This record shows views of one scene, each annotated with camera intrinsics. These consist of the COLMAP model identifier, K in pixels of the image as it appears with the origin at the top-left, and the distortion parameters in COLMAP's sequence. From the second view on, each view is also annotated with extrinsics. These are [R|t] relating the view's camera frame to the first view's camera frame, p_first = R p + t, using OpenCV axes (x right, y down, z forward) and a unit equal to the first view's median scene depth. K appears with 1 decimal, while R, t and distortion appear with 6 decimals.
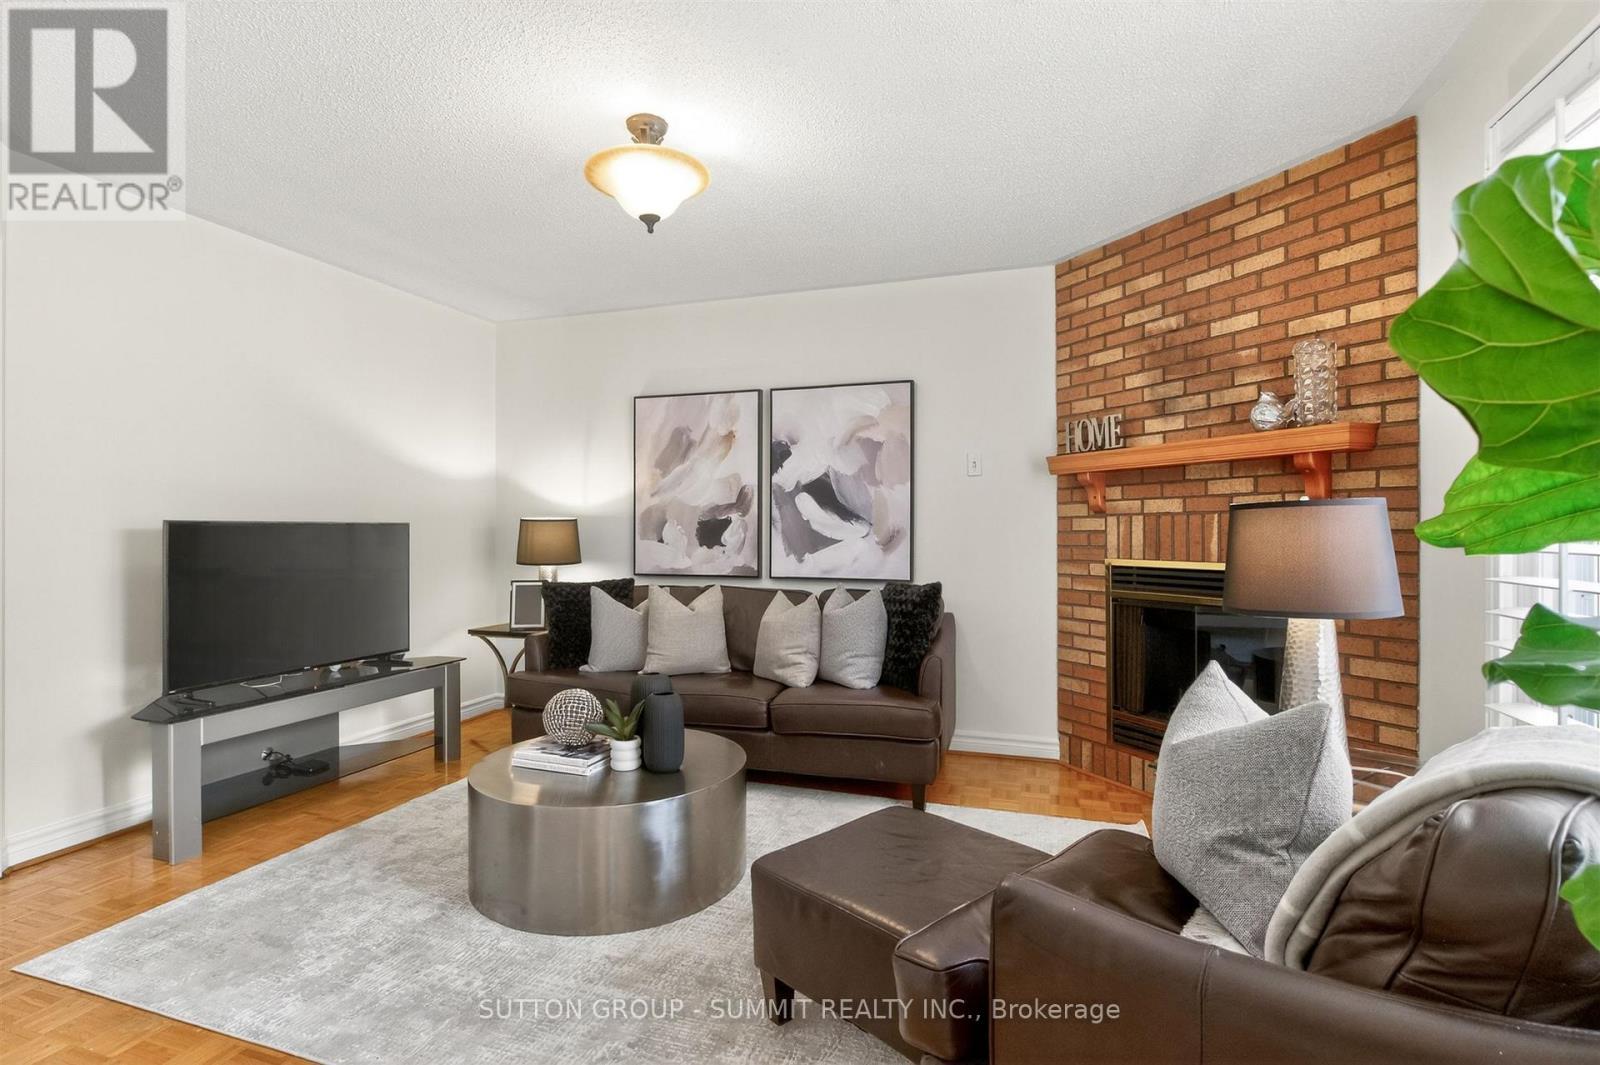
lens RADIAL K [[762.5, 0, 800.0], [0, 762.5, 532.5], [0, 0, 1]] dist [-0.001018, -0.000052]
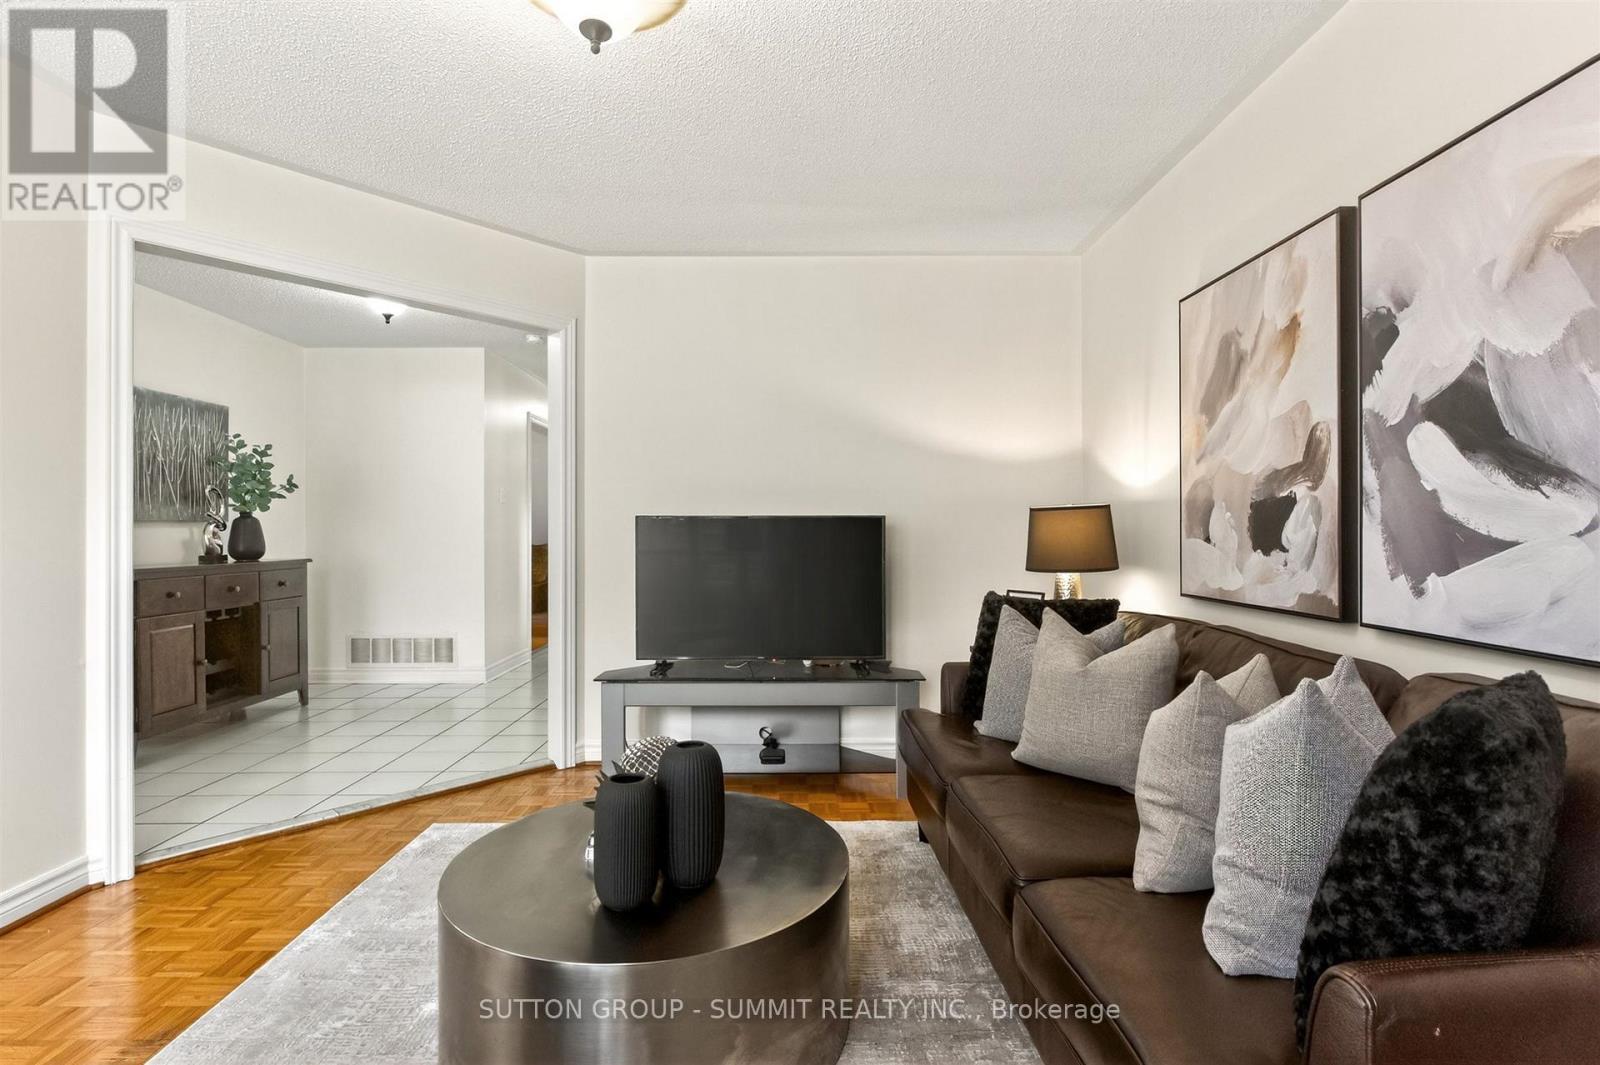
lens RADIAL K [[762.5, 0, 800.0], [0, 762.5, 532.5], [0, 0, 1]] dist [-0.001018, -0.000052]
pose [[0.332690, 0.002098, -0.943034, 0.315414], [-0.000048, 0.999998, 0.002208, 0.005424], [0.943036, -0.000689, 0.332689, 0.642431]]
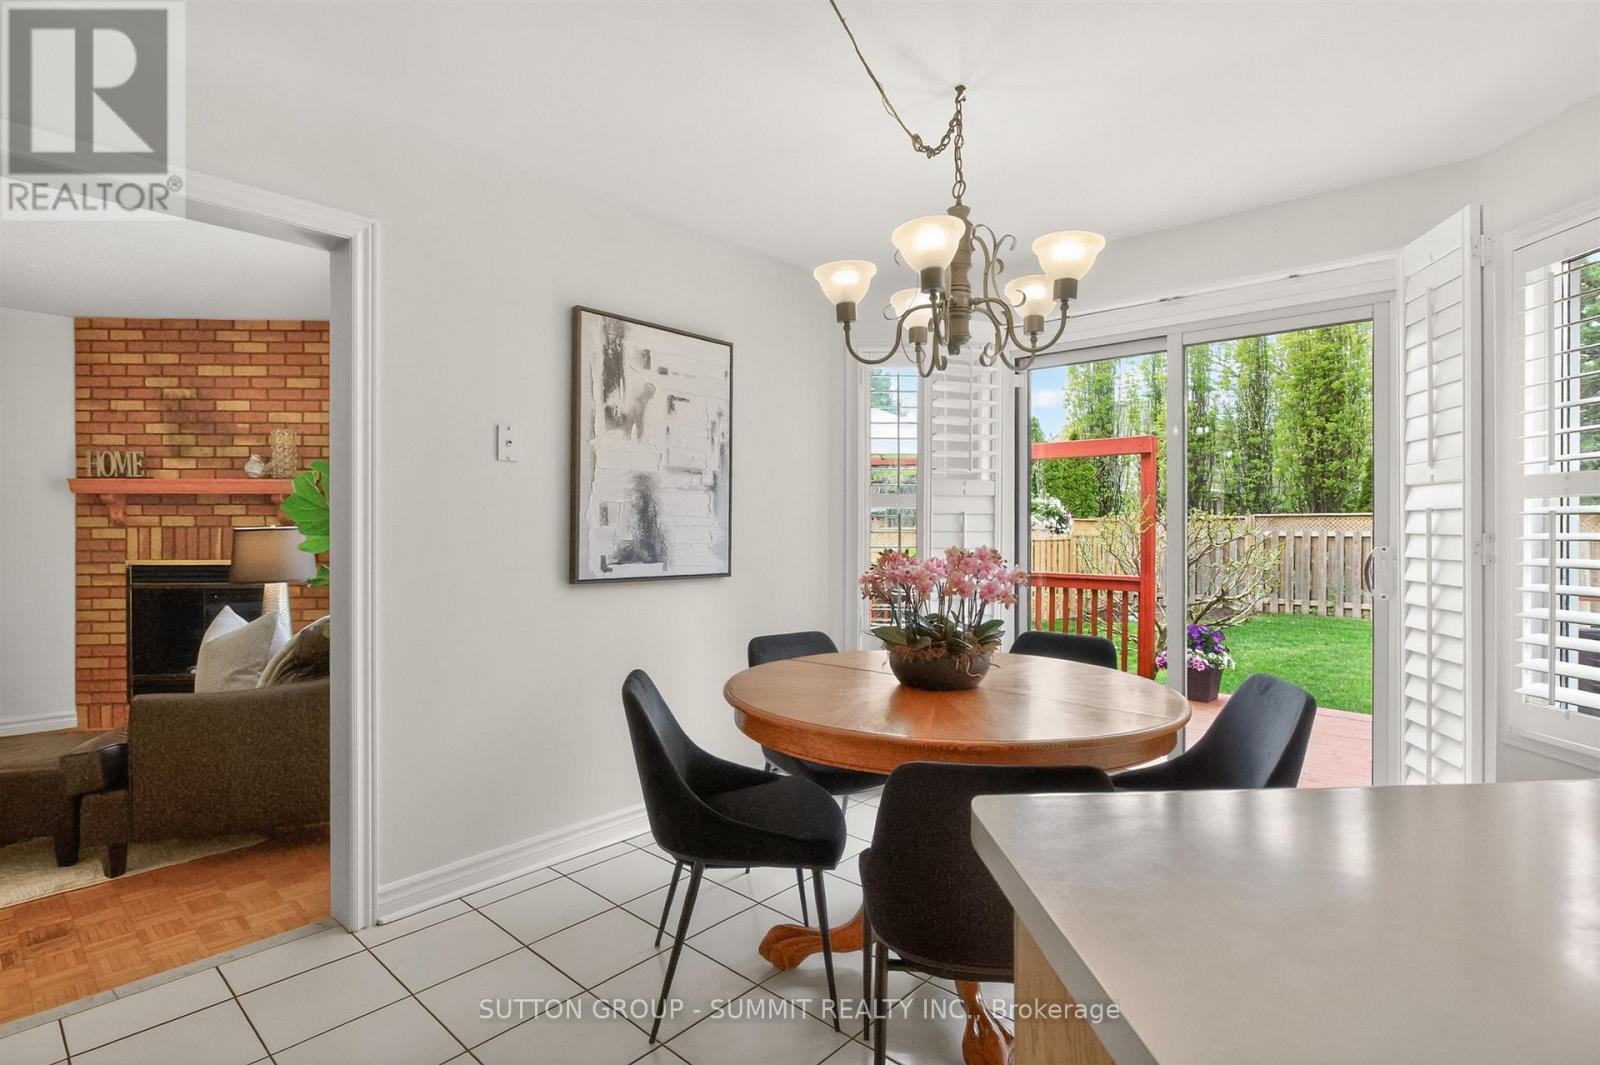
lens RADIAL K [[784.4, 0, 800.0], [0, 784.4, 532.5], [0, 0, 1]] dist [-0.002833, -0.000349]
pose [[0.402682, 0.003063, 0.915335, -0.359447], [-0.003841, 0.999991, -0.001657, -0.014954], [-0.915332, -0.002848, 0.402690, -0.591963]]
